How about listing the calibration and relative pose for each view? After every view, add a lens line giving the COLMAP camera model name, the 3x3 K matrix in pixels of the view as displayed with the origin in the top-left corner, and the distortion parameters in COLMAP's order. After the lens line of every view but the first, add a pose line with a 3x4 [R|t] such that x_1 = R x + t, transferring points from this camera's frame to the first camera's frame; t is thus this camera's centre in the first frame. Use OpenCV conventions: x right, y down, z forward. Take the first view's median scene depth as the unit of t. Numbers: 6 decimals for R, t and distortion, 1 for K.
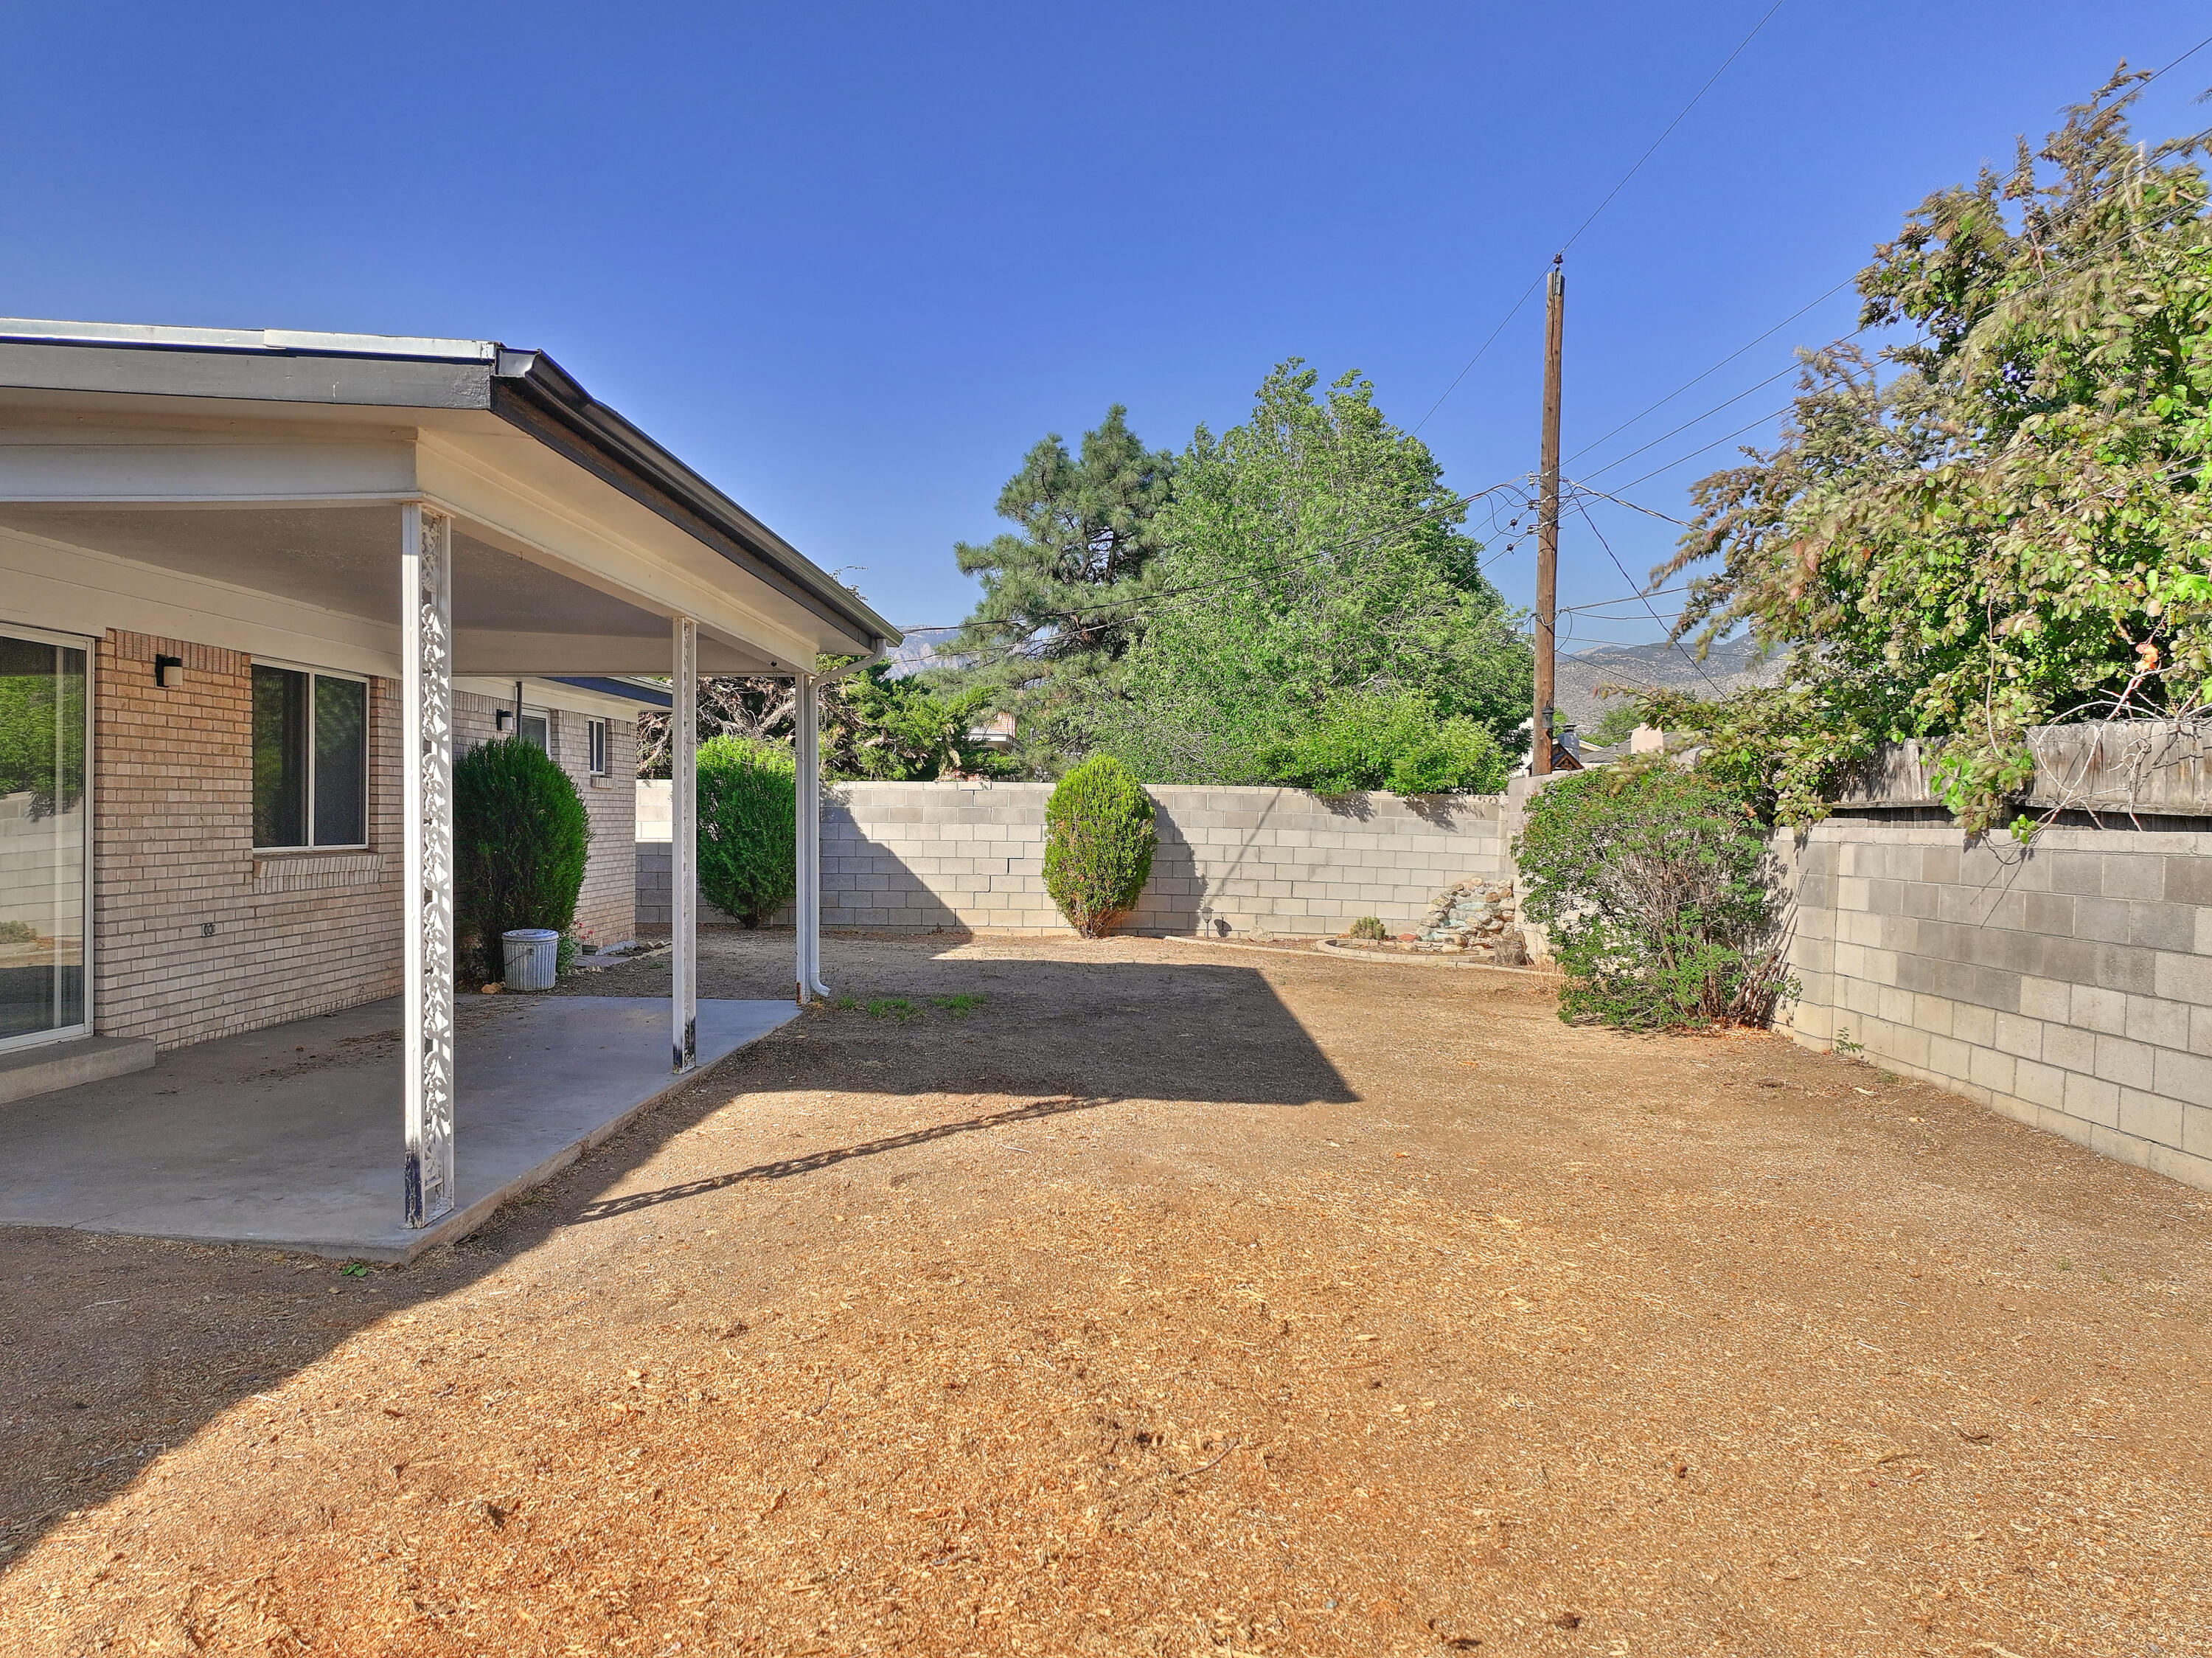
lens RADIAL K [[1567.1, 0, 1104.9], [0, 1567.1, 826.5], [0, 0, 1]] dist [0.009523, 0.010058]
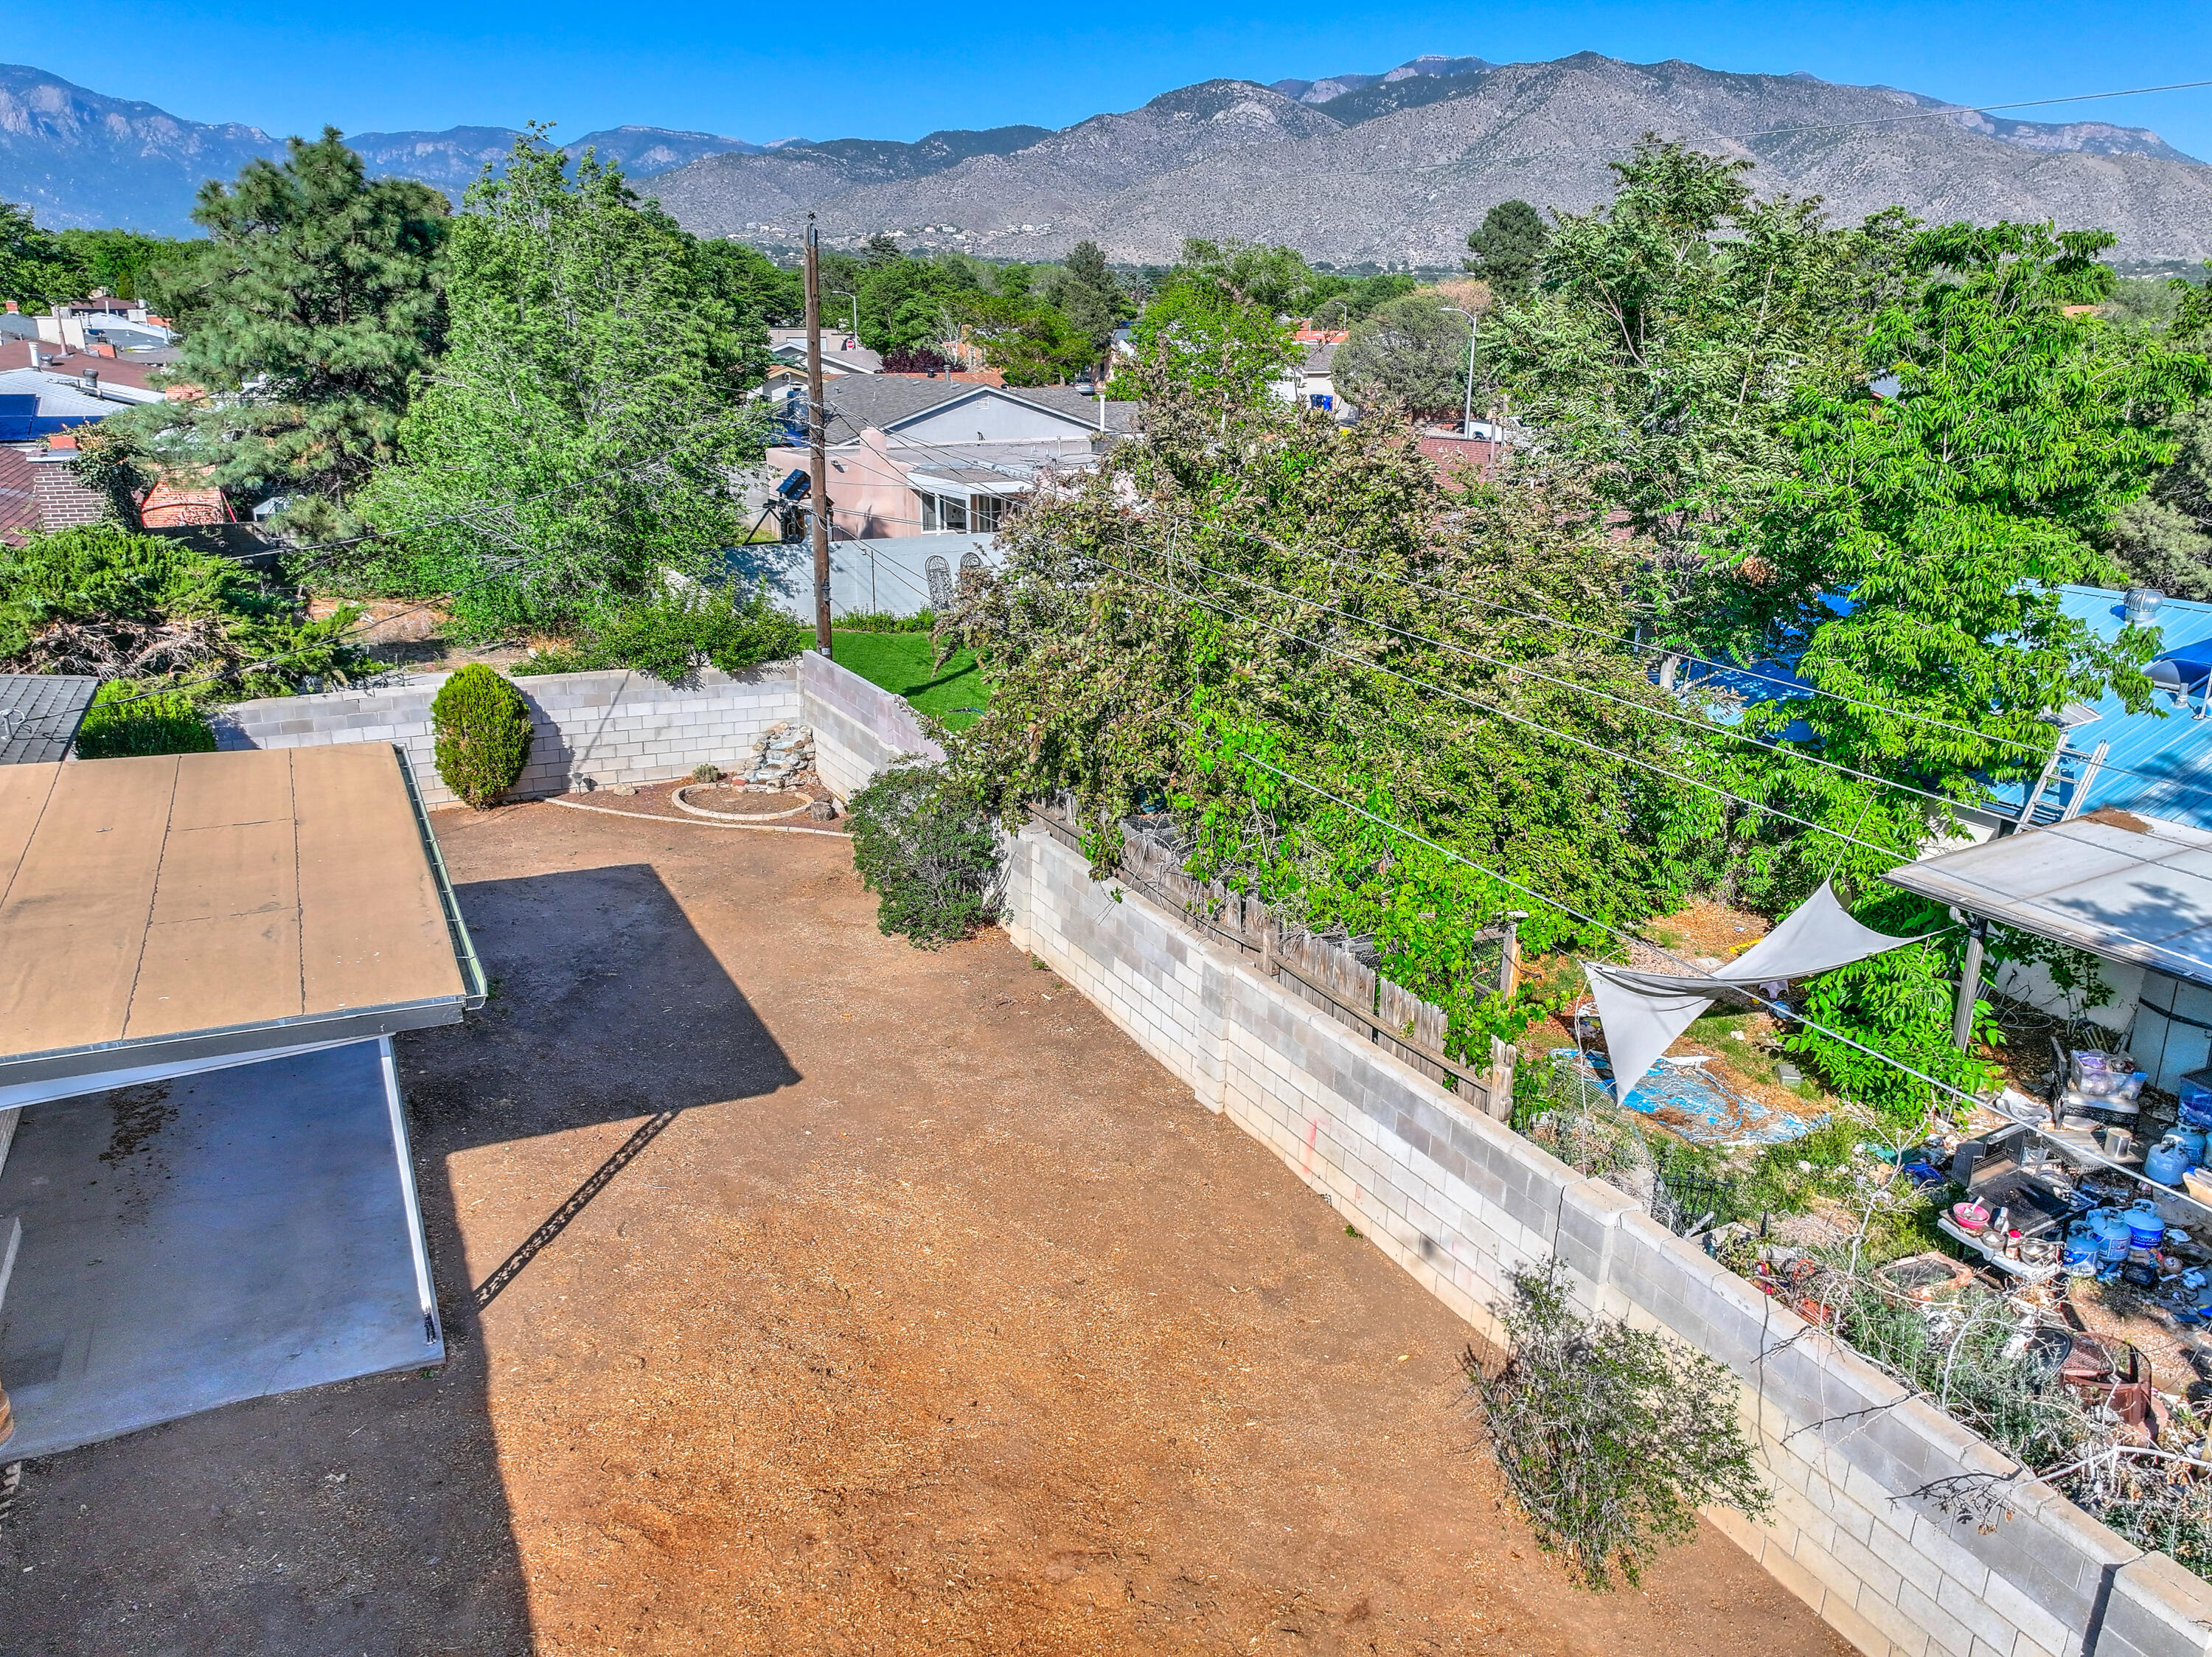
lens RADIAL K [[1567.0, 0, 1108.2], [0, 1567.0, 827.4], [0, 0, 1]] dist [0.009523, 0.010058]
pose [[0.882519, -0.142700, 0.448103, -0.130151], [0.005054, 0.955674, 0.294383, -0.276211], [-0.470249, -0.257534, 0.844122, -0.278690]]
